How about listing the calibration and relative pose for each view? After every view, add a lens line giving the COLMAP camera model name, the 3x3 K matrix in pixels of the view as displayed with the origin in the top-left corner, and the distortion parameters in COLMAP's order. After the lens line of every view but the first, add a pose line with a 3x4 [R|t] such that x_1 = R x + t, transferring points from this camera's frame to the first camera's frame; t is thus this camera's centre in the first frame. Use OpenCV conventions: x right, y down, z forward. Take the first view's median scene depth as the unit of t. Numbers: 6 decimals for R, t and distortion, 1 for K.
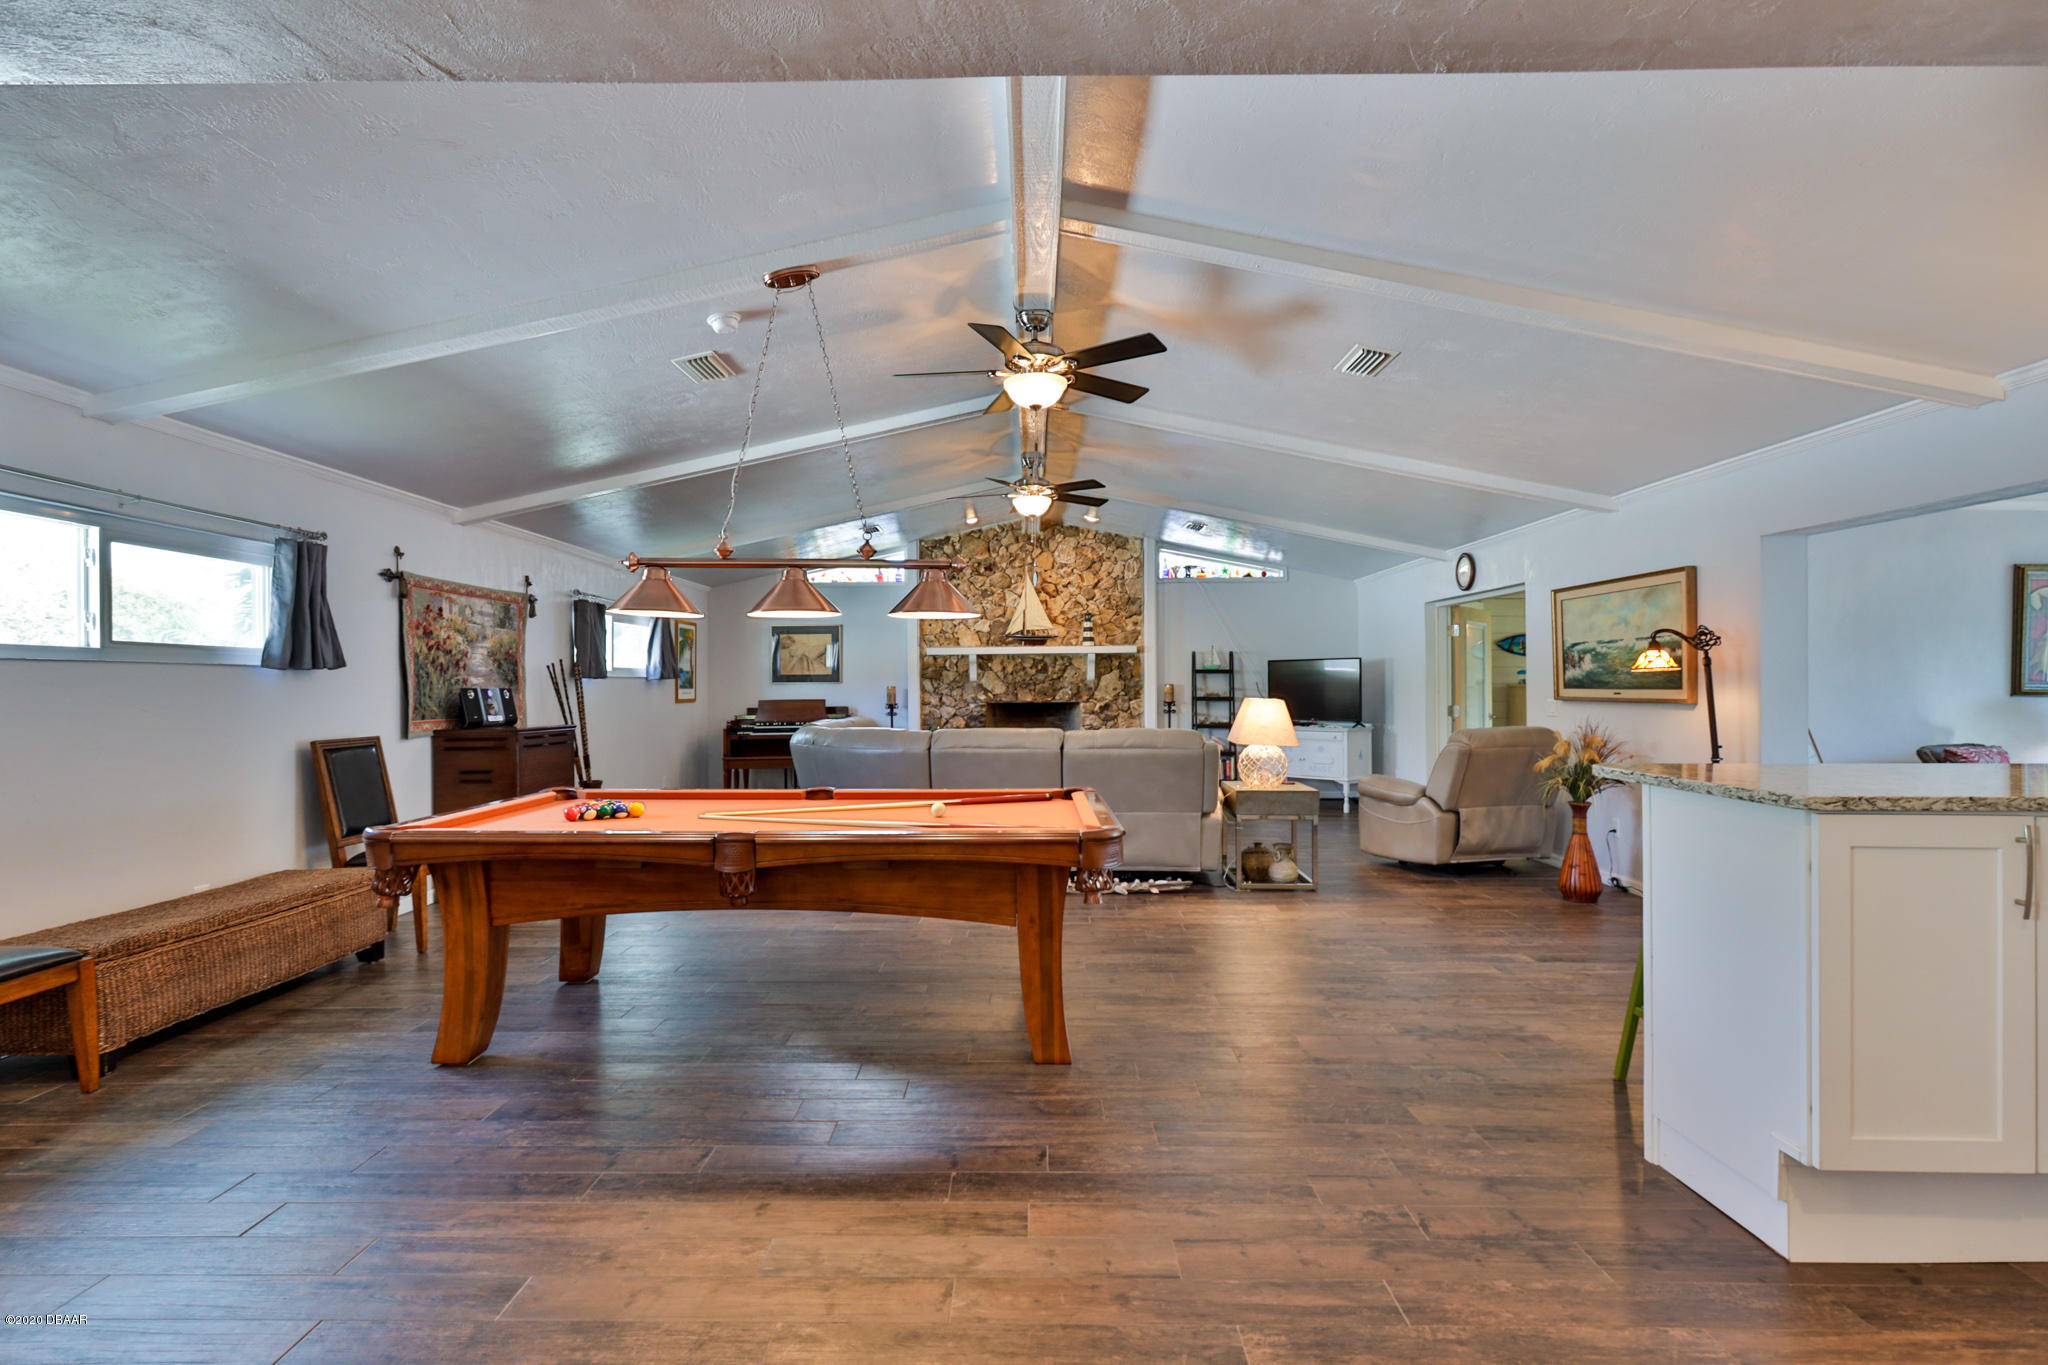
lens RADIAL K [[975.7, 0, 1018.7], [0, 975.7, 685.2], [0, 0, 1]] dist [-0.000330, 0.001027]
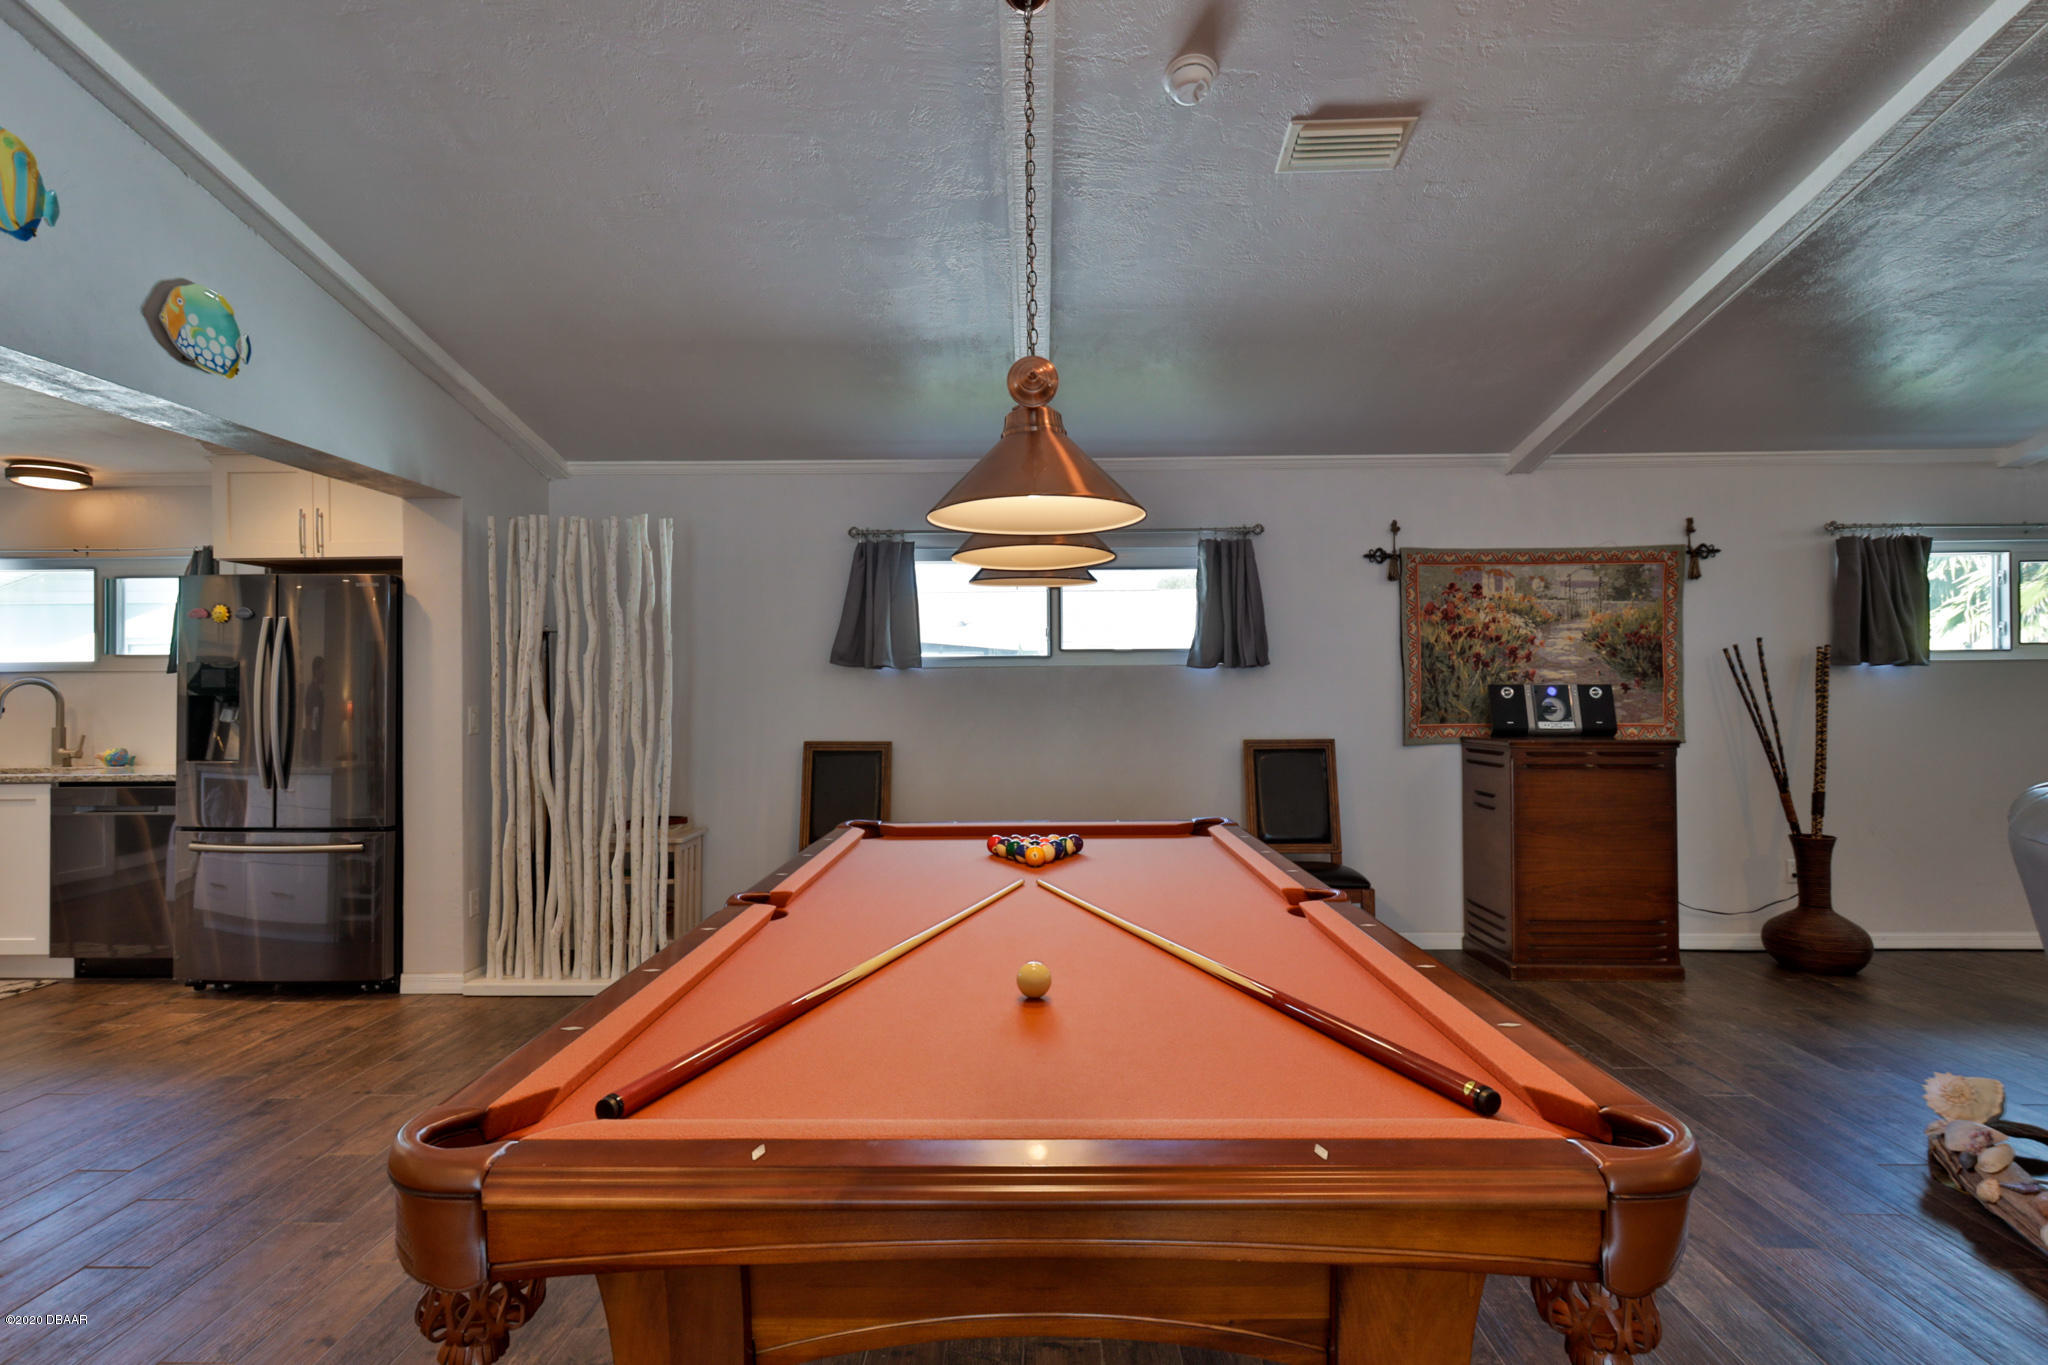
lens RADIAL K [[984.0, 0, 1032.6], [0, 984.0, 685.0], [0, 0, 1]] dist [-0.004361, 0.001505]
pose [[-0.003574, -0.002764, -0.999990, 0.193324], [0.008989, 0.999956, -0.002796, 0.001960], [0.999953, -0.008999, -0.003549, 0.567302]]
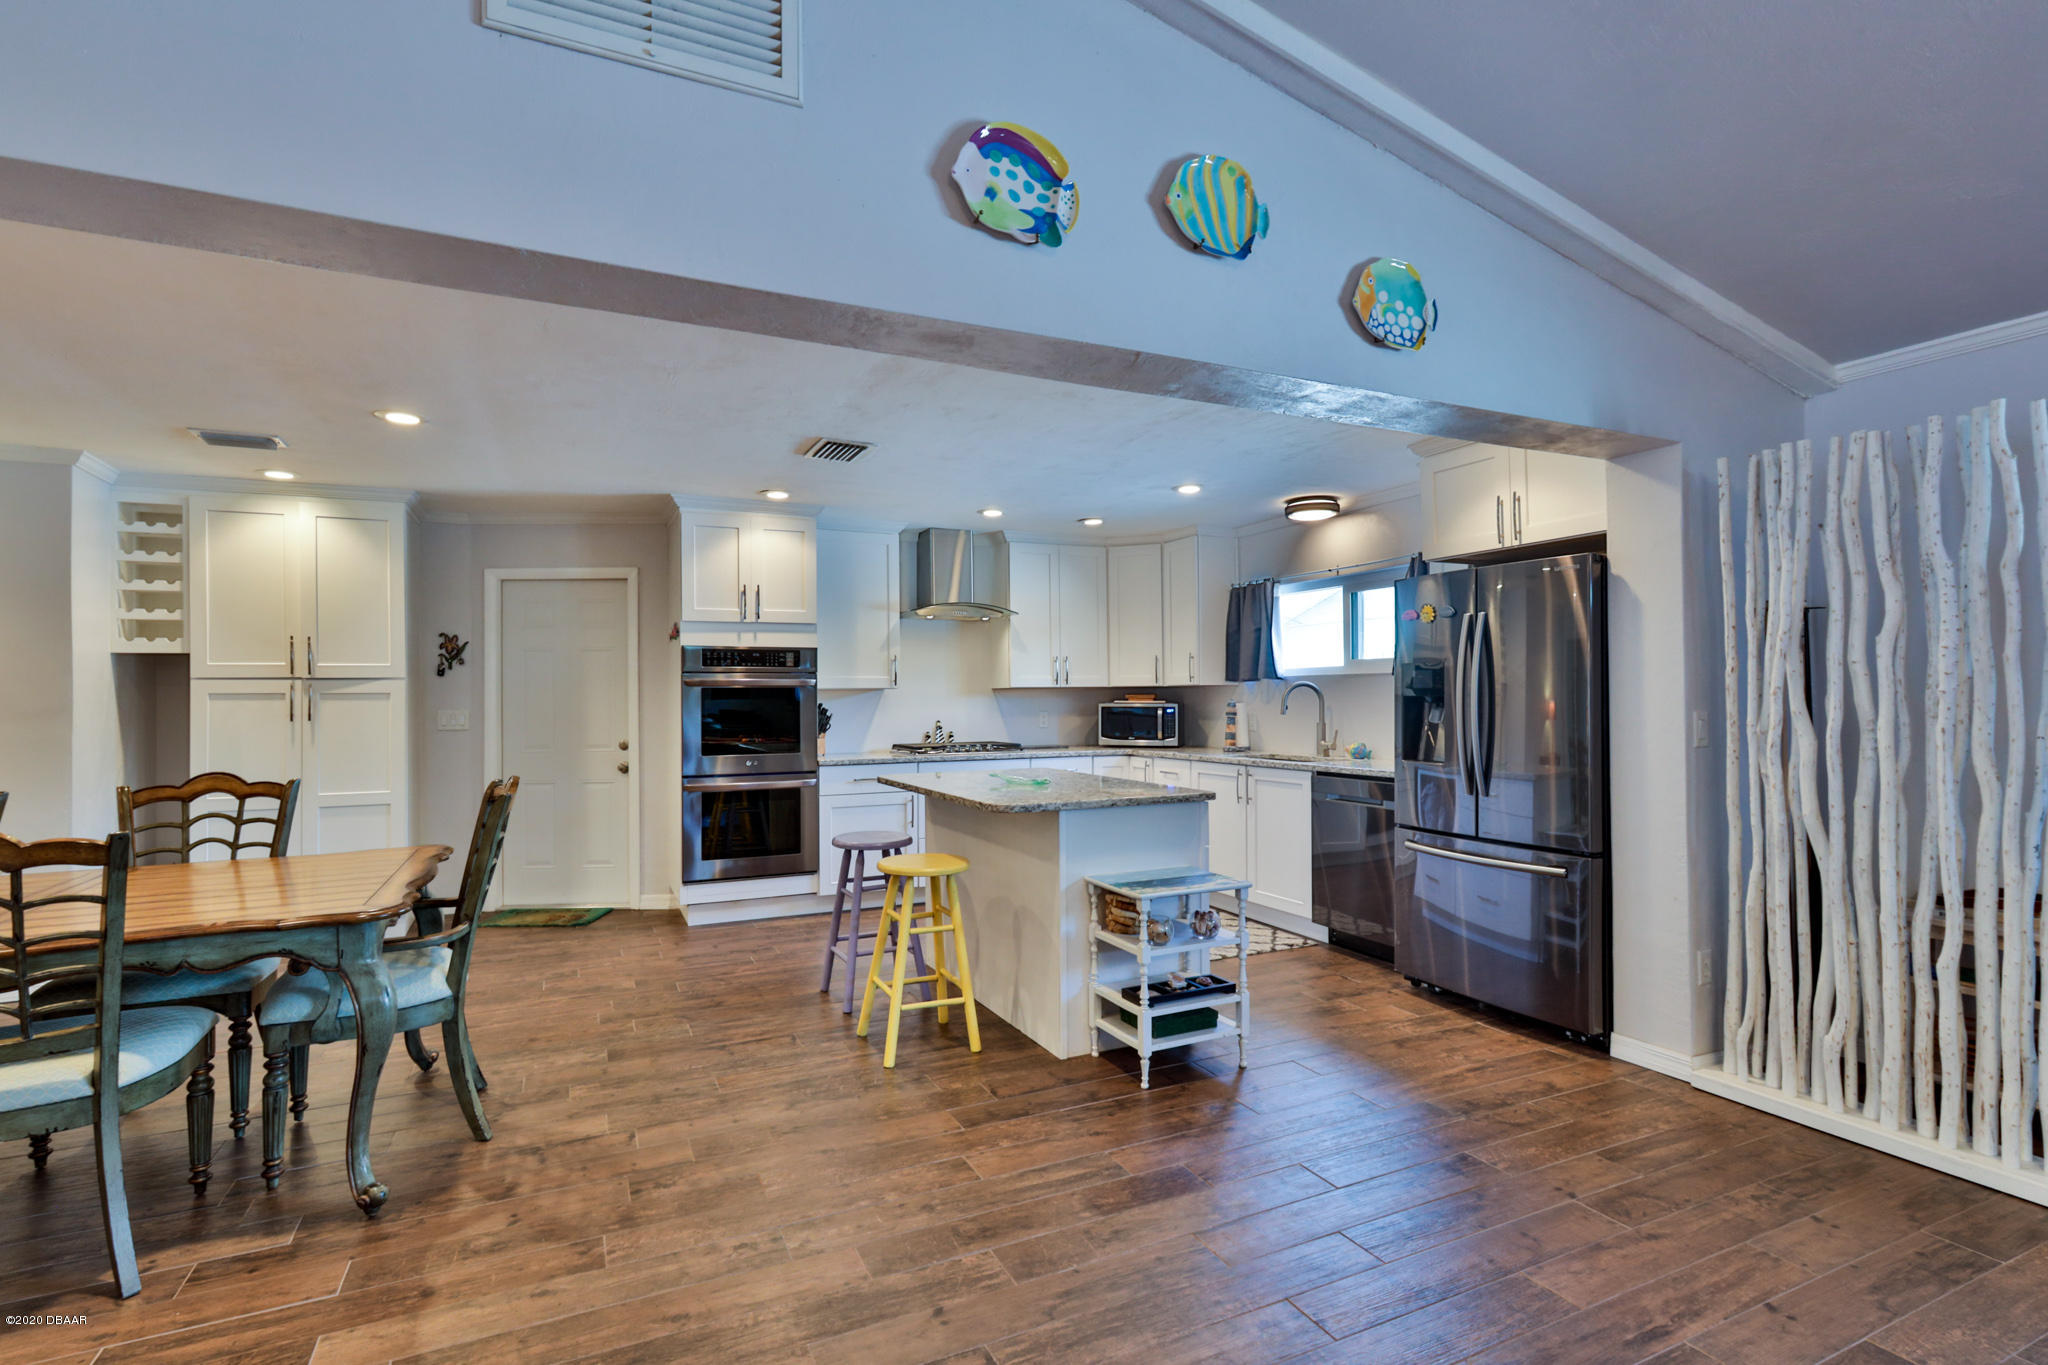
lens RADIAL K [[975.7, 0, 1018.7], [0, 975.7, 685.2], [0, 0, 1]] dist [-0.000330, 0.001027]
pose [[-0.899482, 0.005031, -0.436928, 0.078065], [0.011987, 0.999841, -0.013165, 0.000287], [0.436793, -0.017079, -0.899400, 0.493390]]
